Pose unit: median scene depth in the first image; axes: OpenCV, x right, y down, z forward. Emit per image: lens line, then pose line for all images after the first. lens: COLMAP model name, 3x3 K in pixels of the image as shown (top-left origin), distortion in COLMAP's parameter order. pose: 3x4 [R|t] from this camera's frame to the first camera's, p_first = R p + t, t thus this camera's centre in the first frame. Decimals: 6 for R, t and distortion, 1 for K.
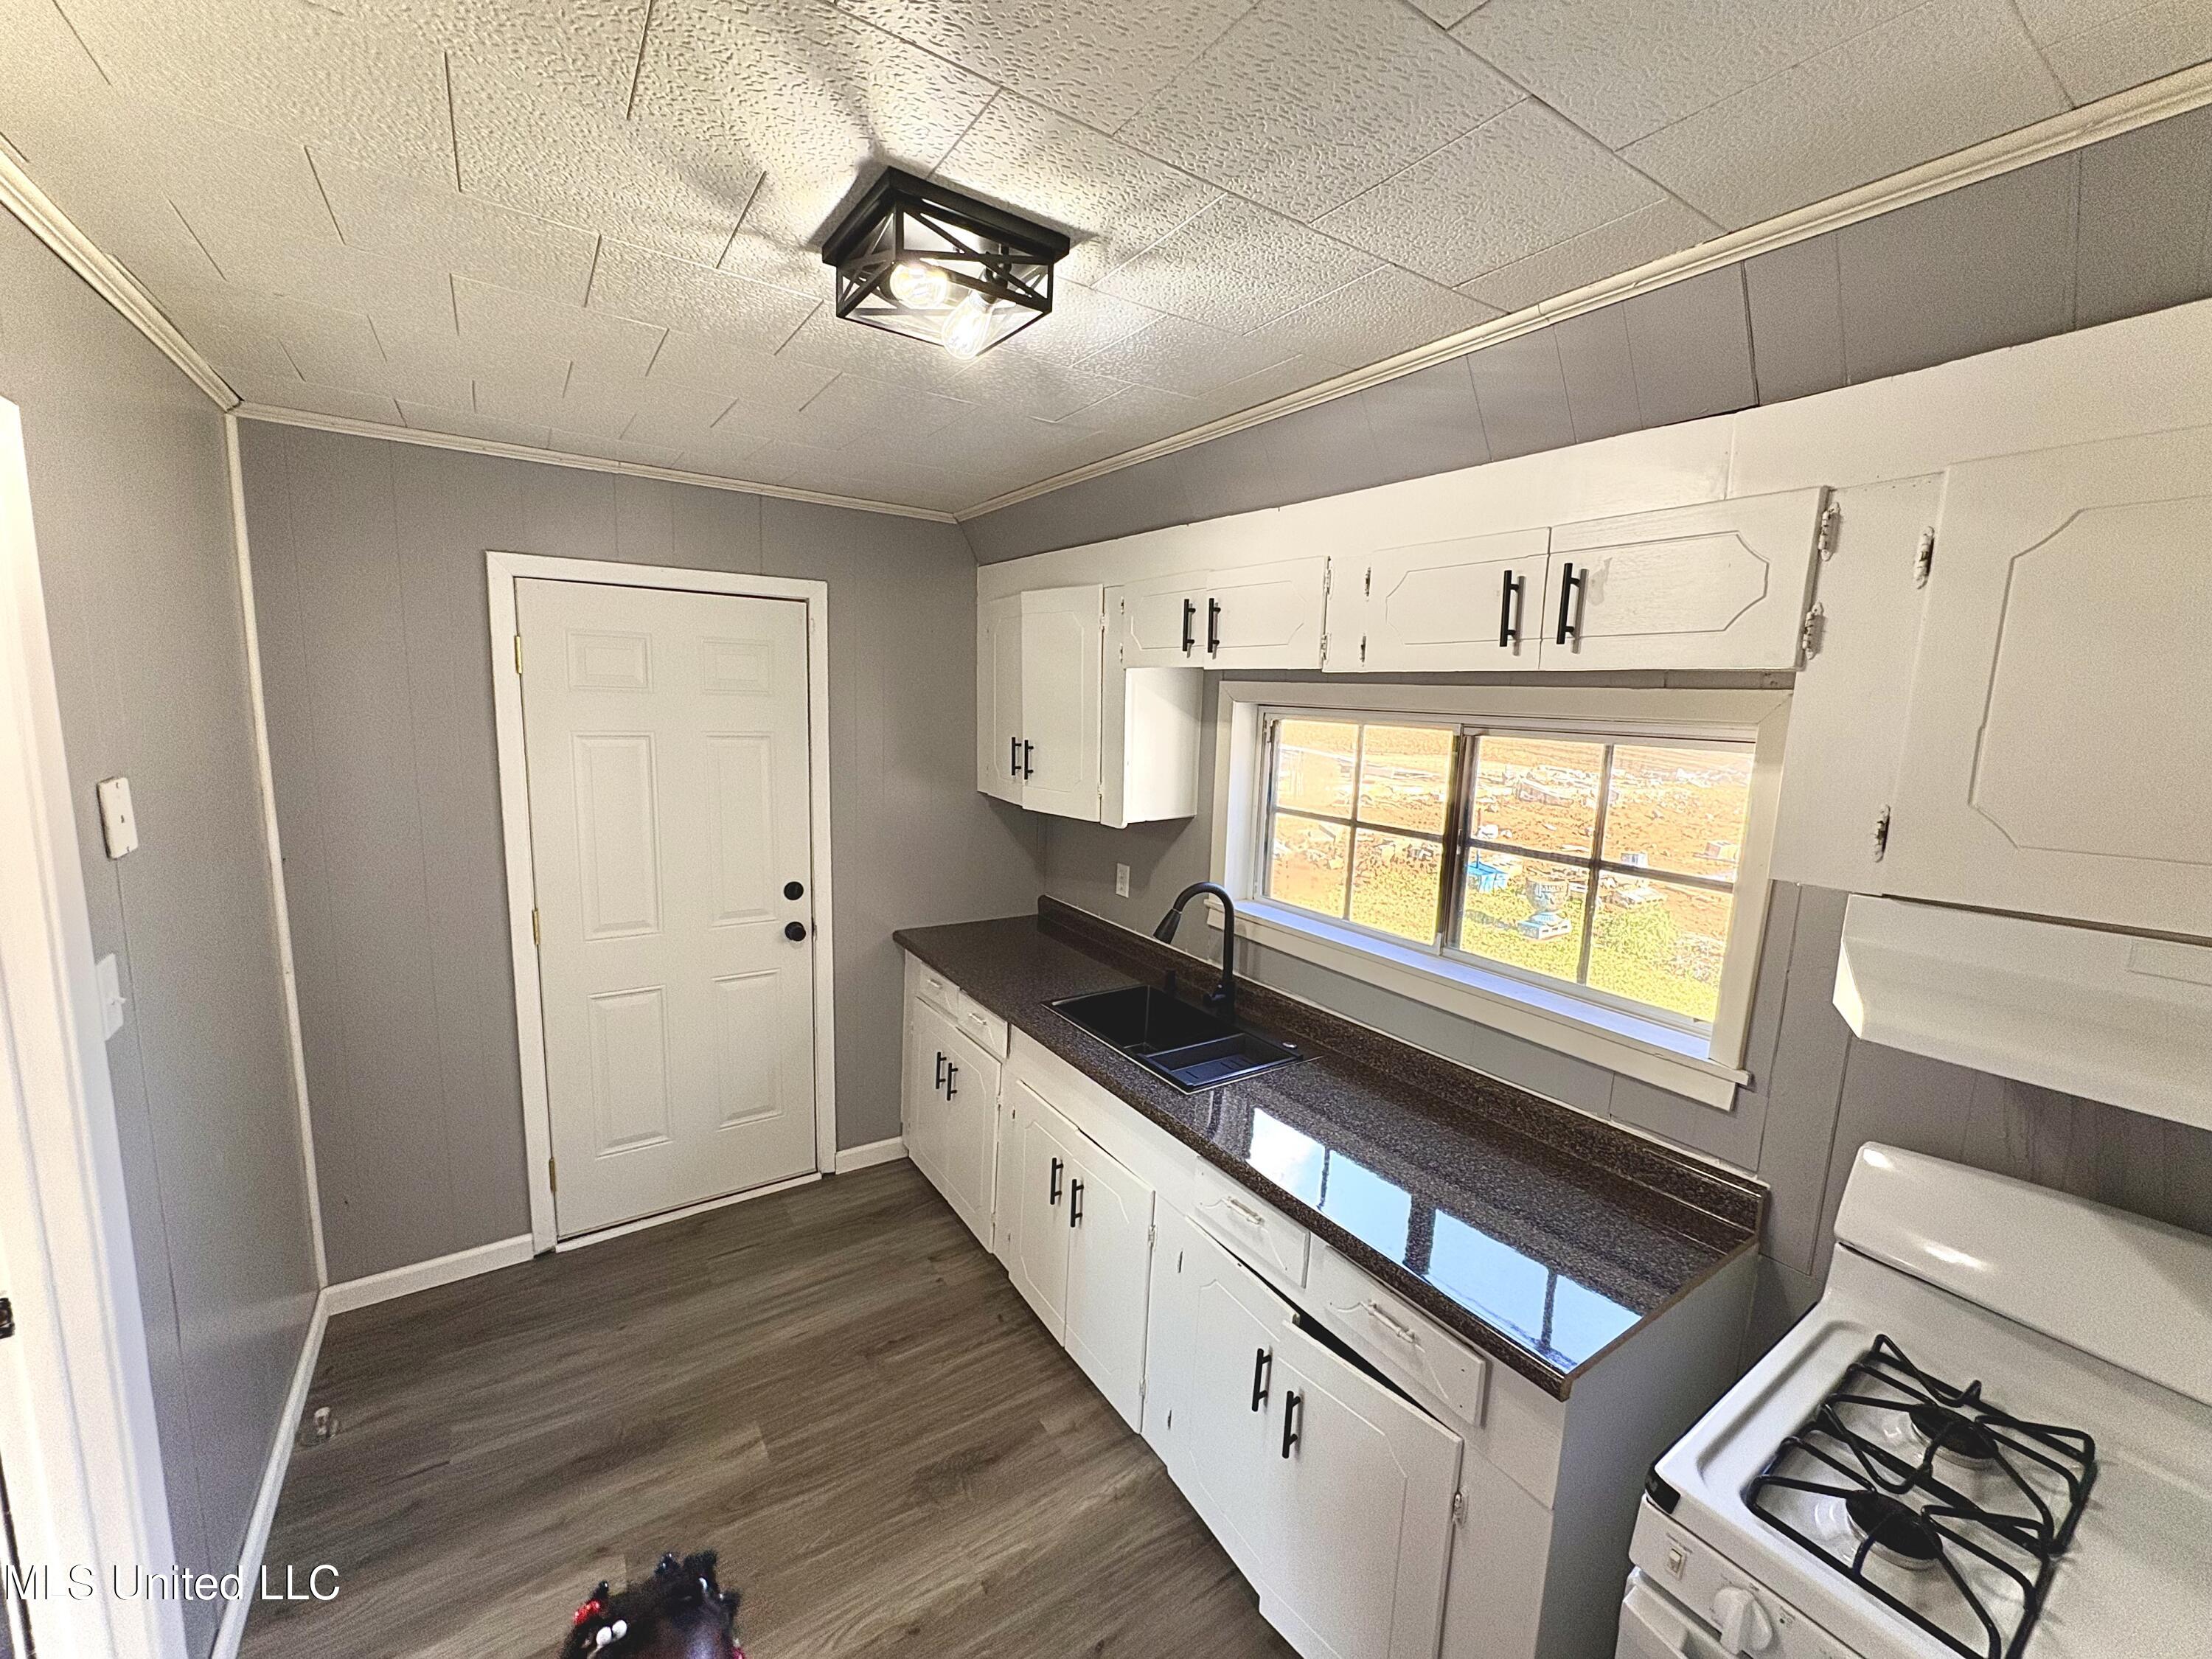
lens RADIAL K [[880.7, 0, 1101.9], [0, 880.7, 828.9], [0, 0, 1]] dist [0.002383, 0.000059]
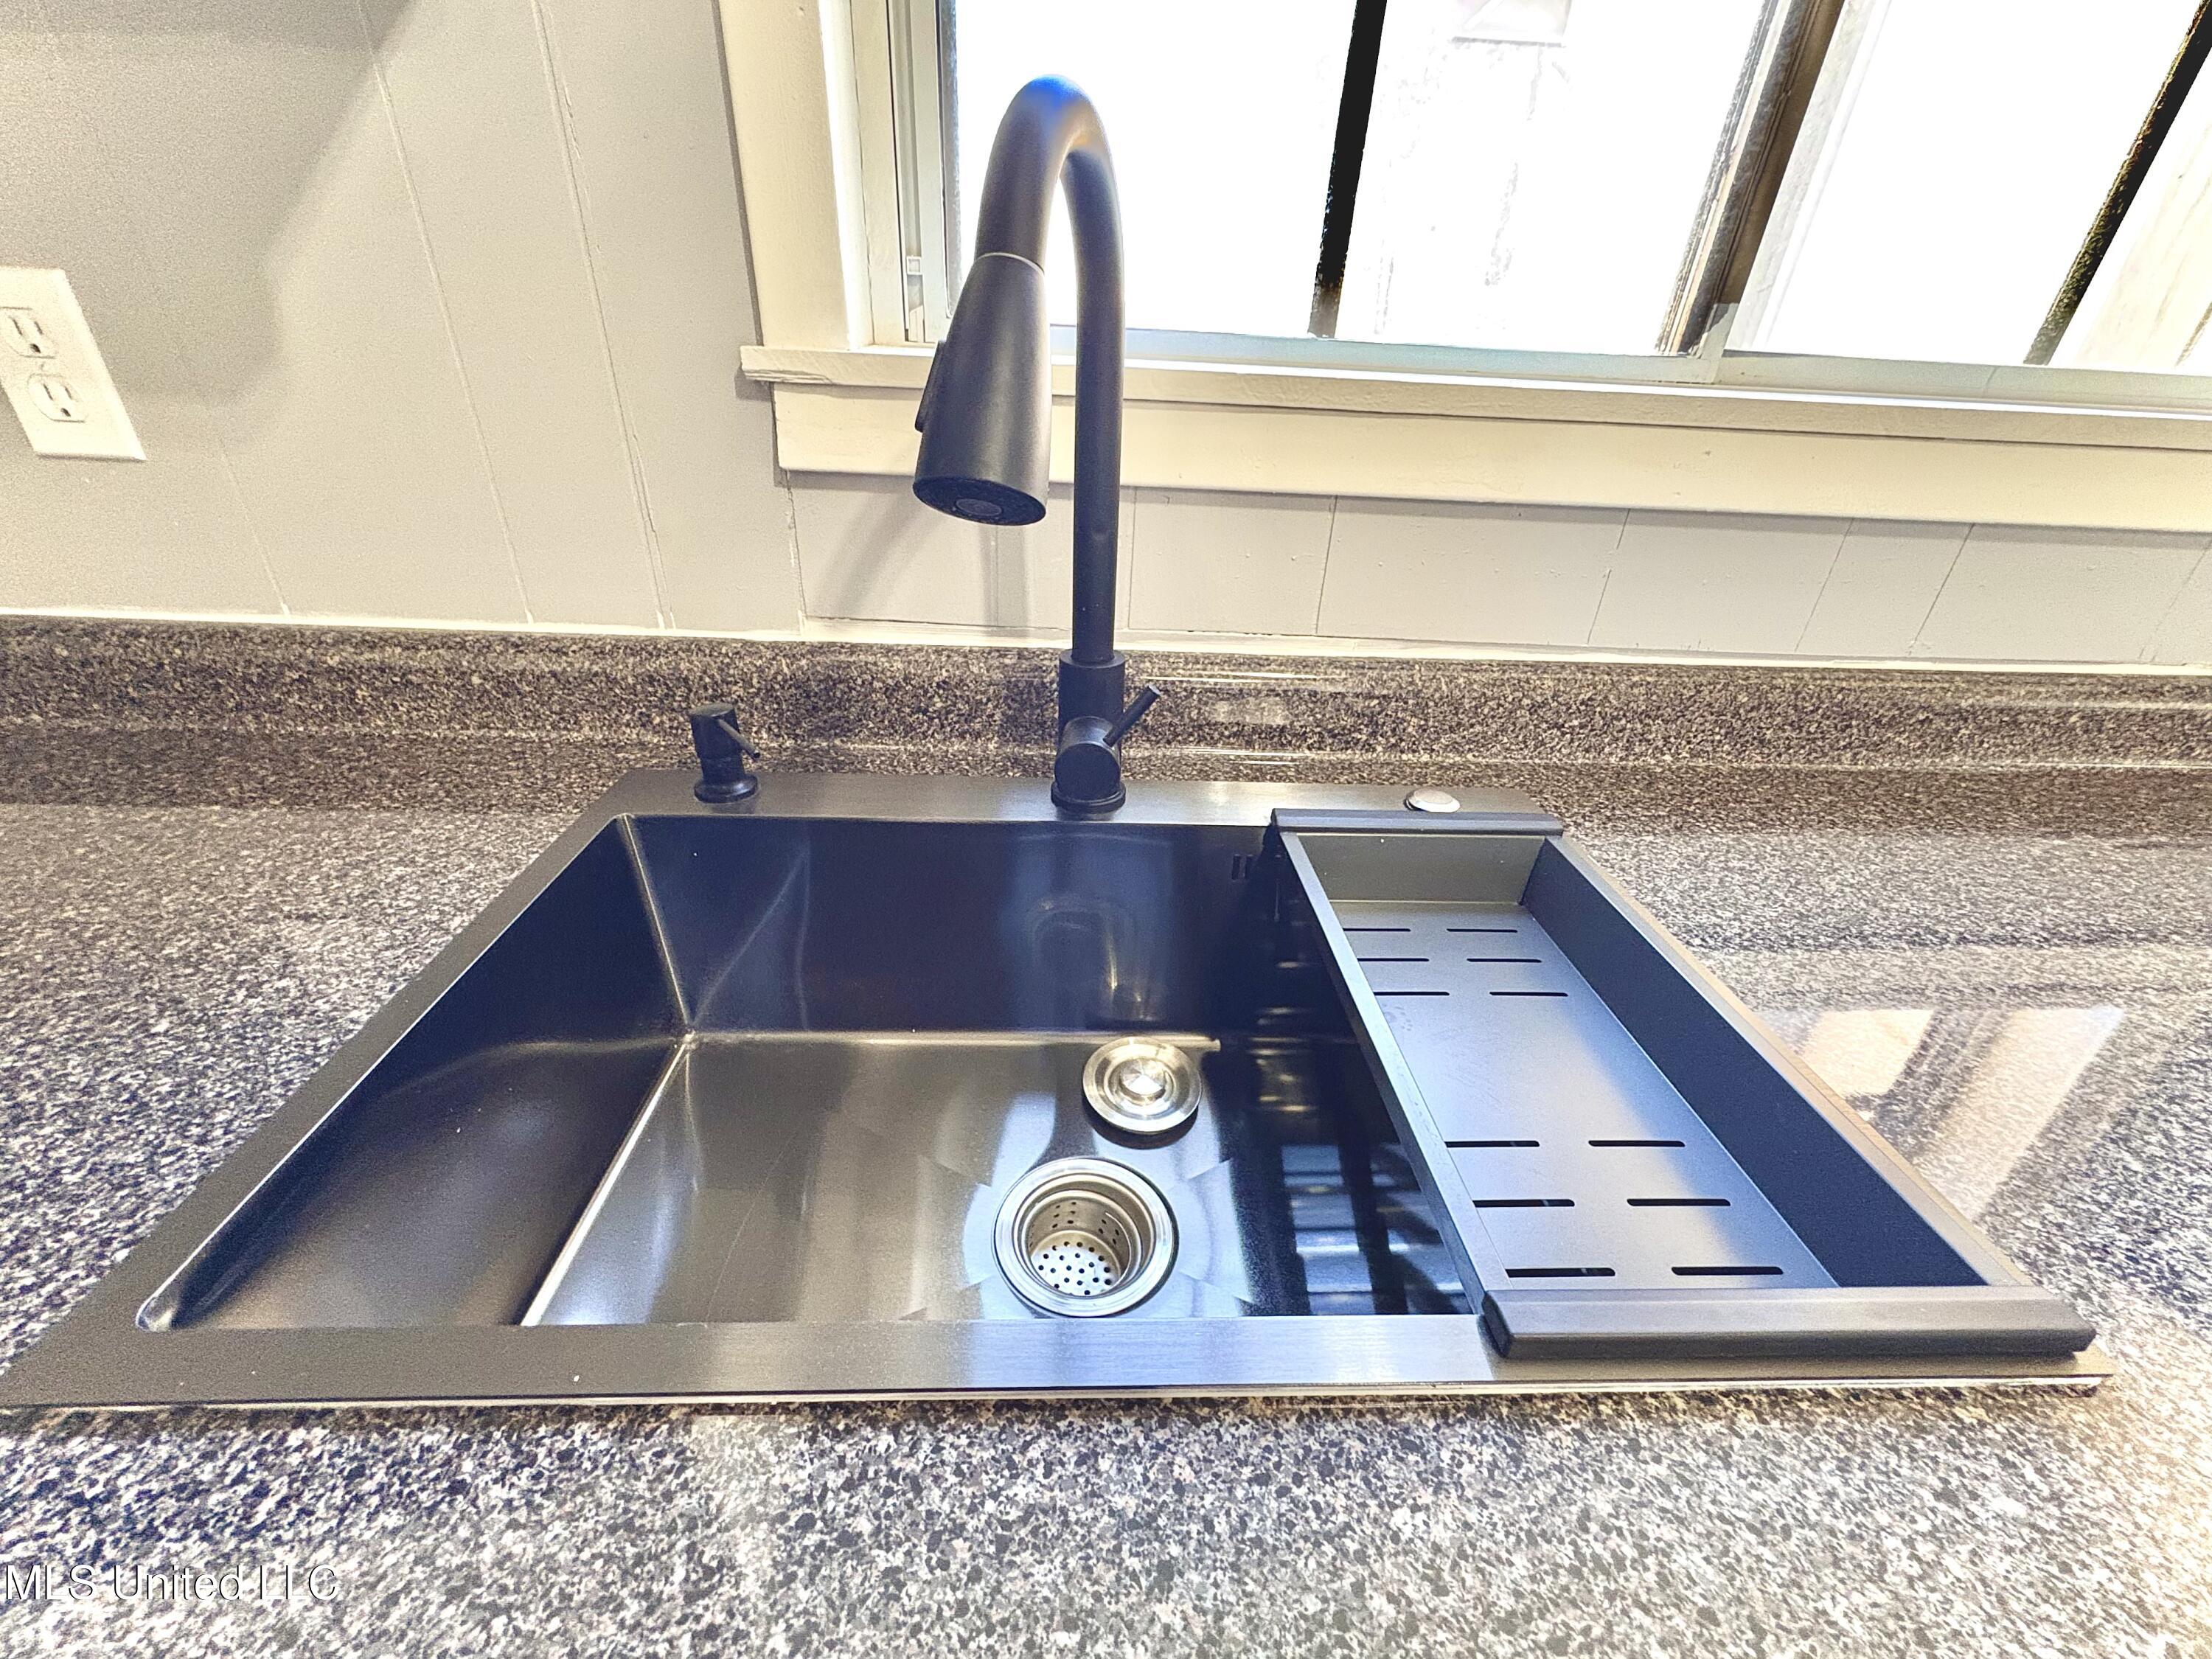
lens RADIAL K [[880.7, 0, 1101.9], [0, 880.7, 828.9], [0, 0, 1]] dist [0.002383, 0.000059]
pose [[0.524351, -0.425003, 0.737854, -0.048709], [0.102333, 0.891704, 0.440898, 0.107693], [-0.845331, -0.155679, 0.511058, 0.870674]]
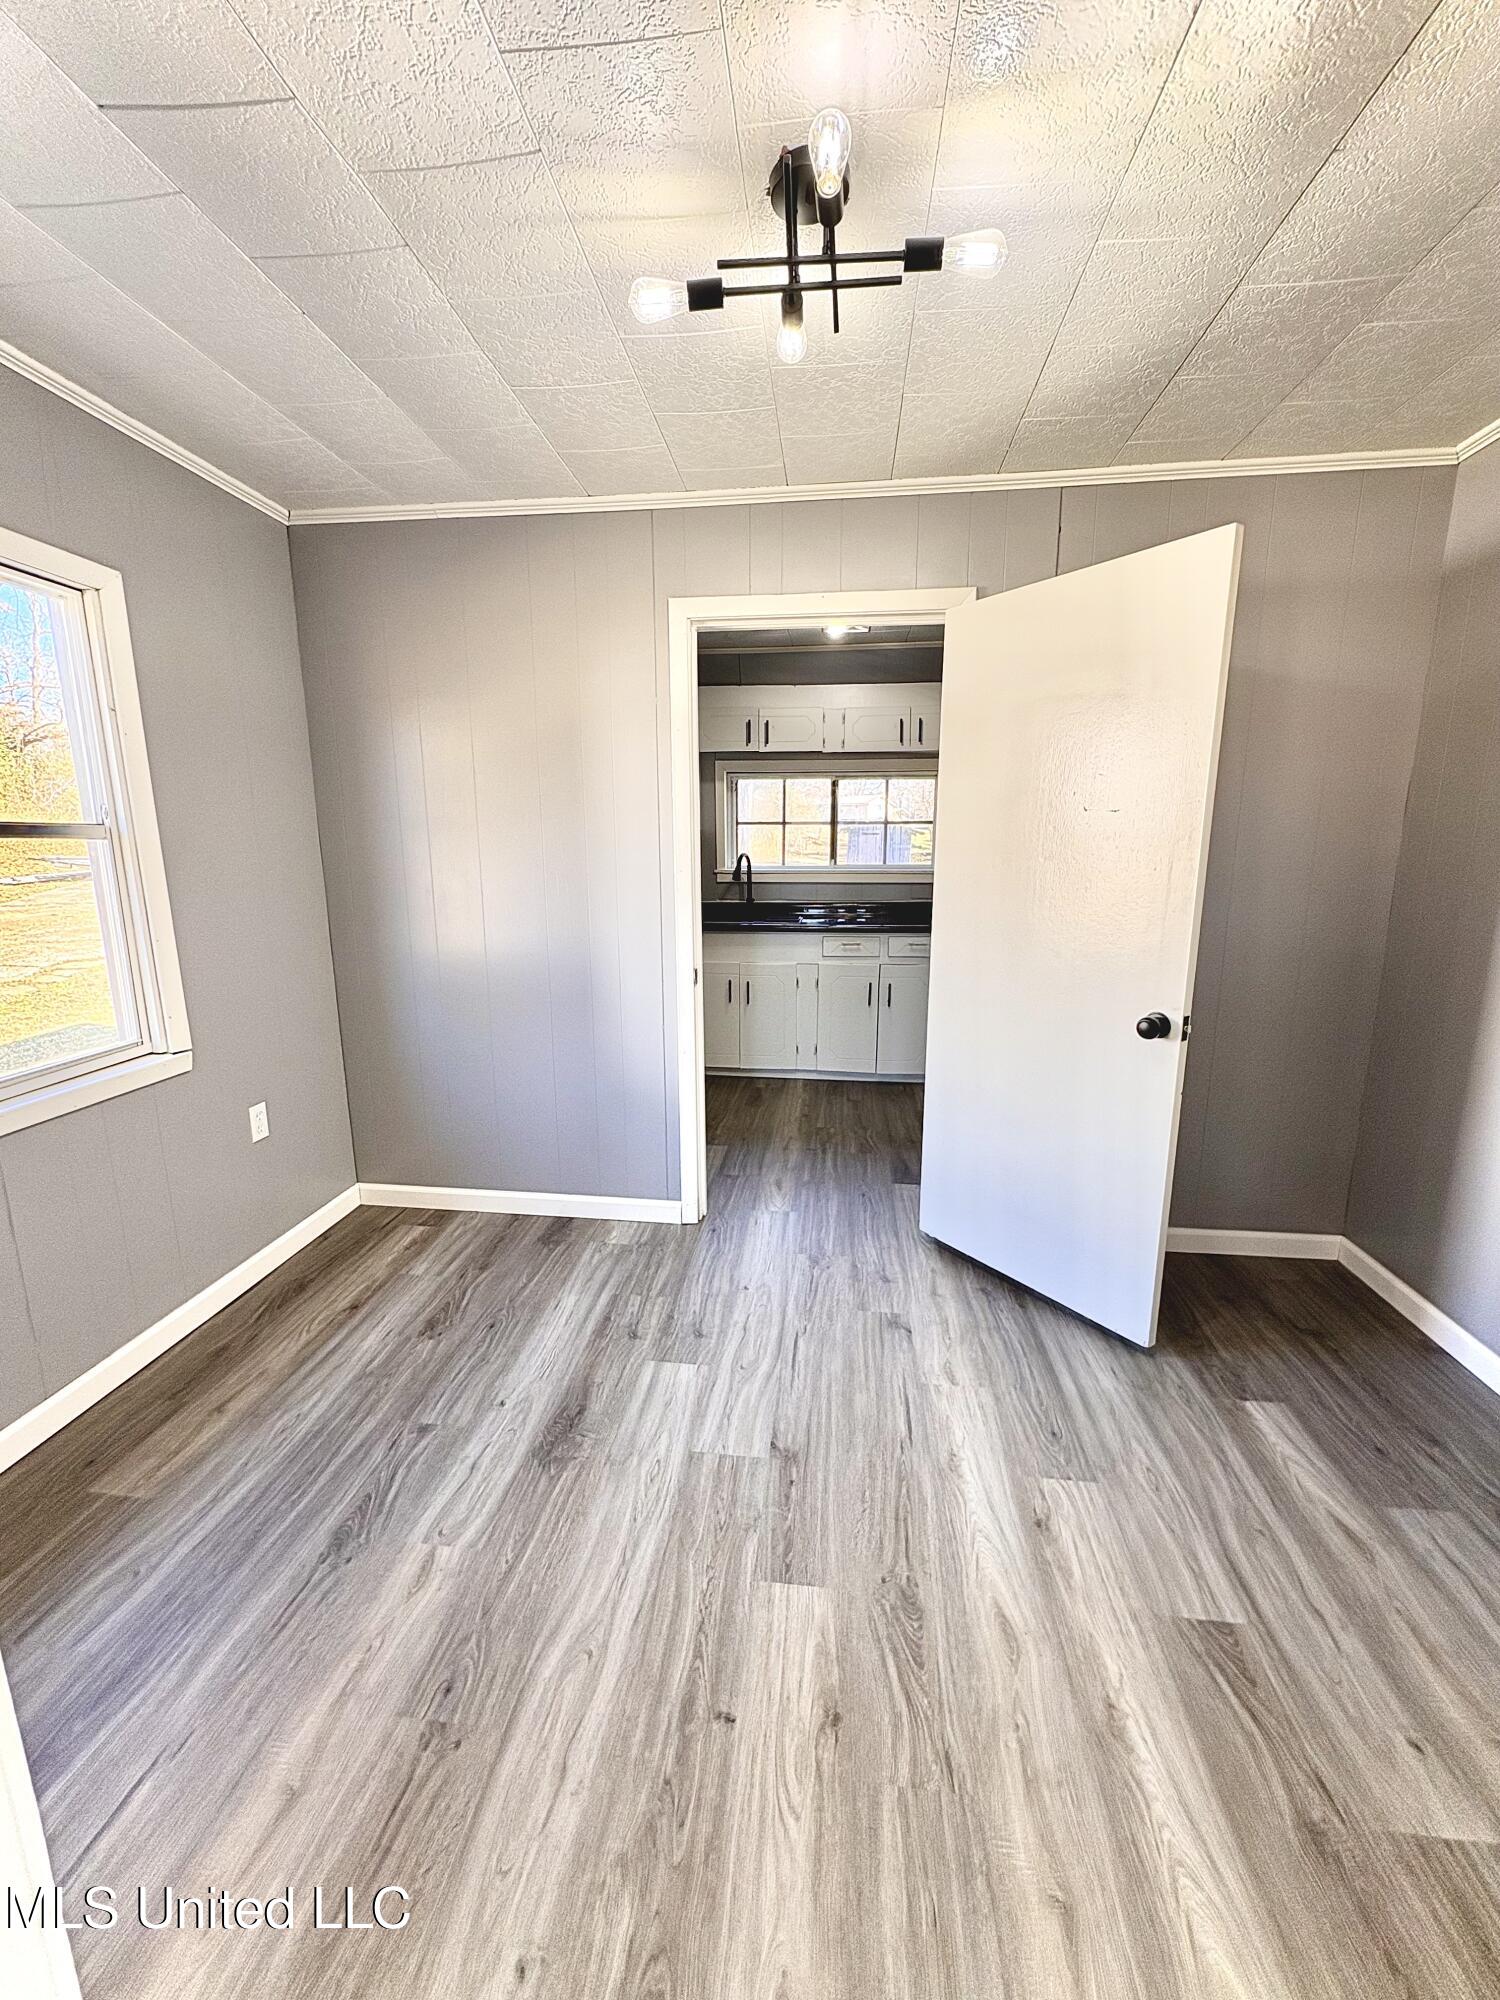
lens RADIAL K [[796.3, 0, 750.0], [0, 796.3, 1000.0], [0, 0, 1]] dist [0.002383, 0.000059]
pose [[0.649505, -0.187662, 0.736835, -1.361119], [0.139259, 0.982032, 0.127356, 0.165619], [-0.747496, 0.019892, 0.663968, -0.314759]]
